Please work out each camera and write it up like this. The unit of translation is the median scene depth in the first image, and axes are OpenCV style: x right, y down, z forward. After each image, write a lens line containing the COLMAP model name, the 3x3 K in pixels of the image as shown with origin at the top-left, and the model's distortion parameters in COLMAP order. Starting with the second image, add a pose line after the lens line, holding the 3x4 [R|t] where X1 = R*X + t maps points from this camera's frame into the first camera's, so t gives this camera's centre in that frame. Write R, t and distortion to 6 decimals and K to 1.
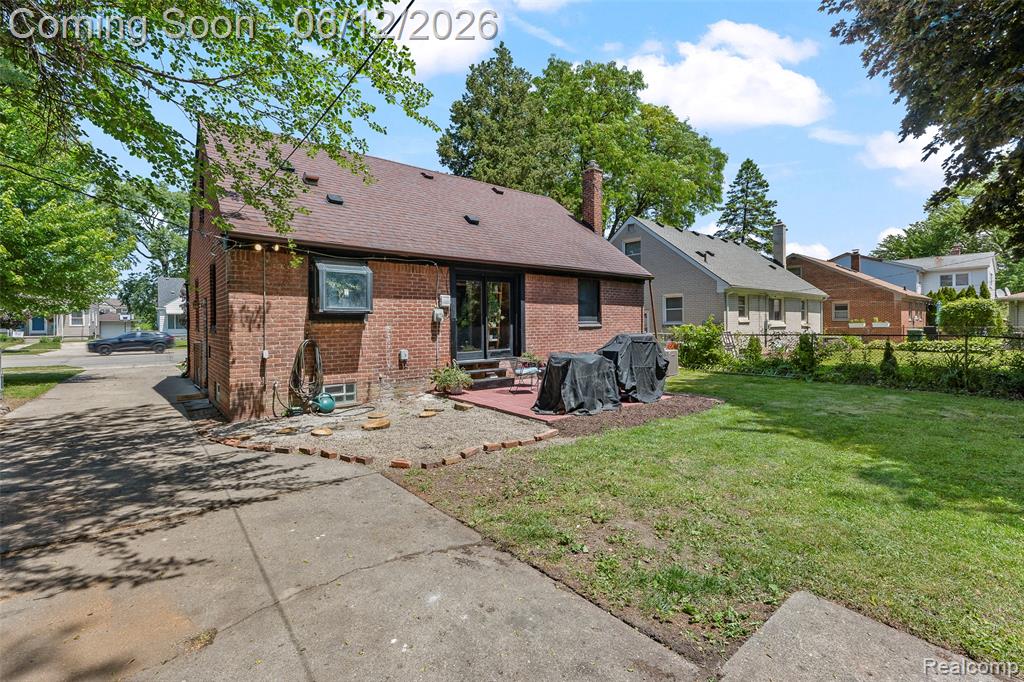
lens RADIAL K [[453.7, 0, 507.9], [0, 453.7, 334.8], [0, 0, 1]] dist [0.000709, 0.000083]
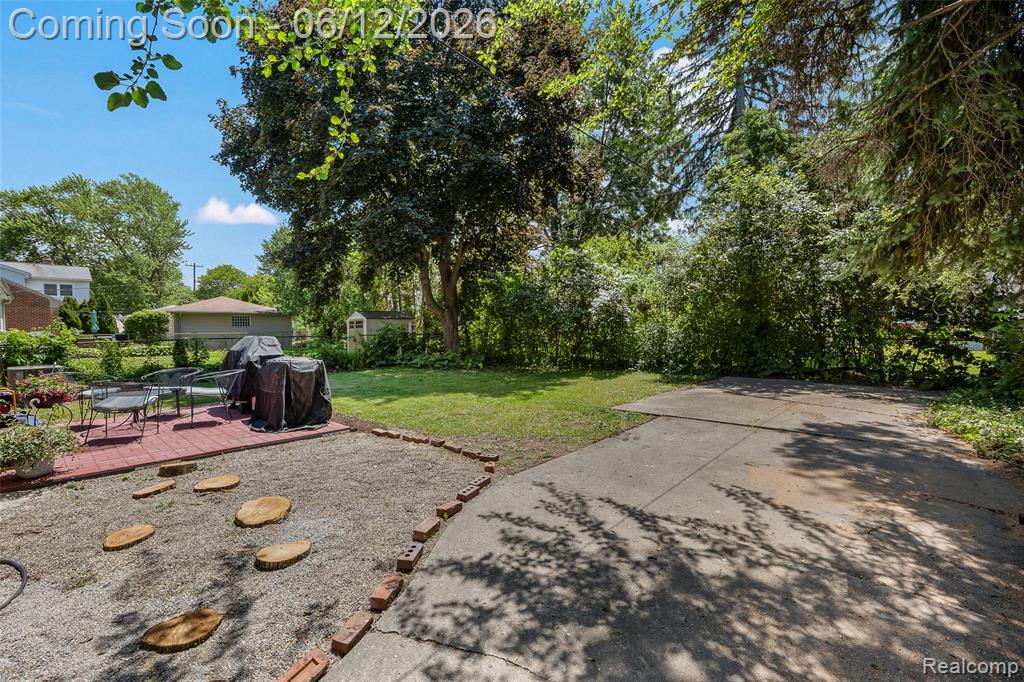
lens RADIAL K [[453.7, 0, 508.1], [0, 453.7, 337.6], [0, 0, 1]] dist [0.000709, 0.000083]
pose [[-0.178411, -0.012443, 0.983877, -1.575483], [0.031469, 0.999336, 0.018345, 0.004007], [-0.983453, 0.034234, -0.177901, 1.524205]]
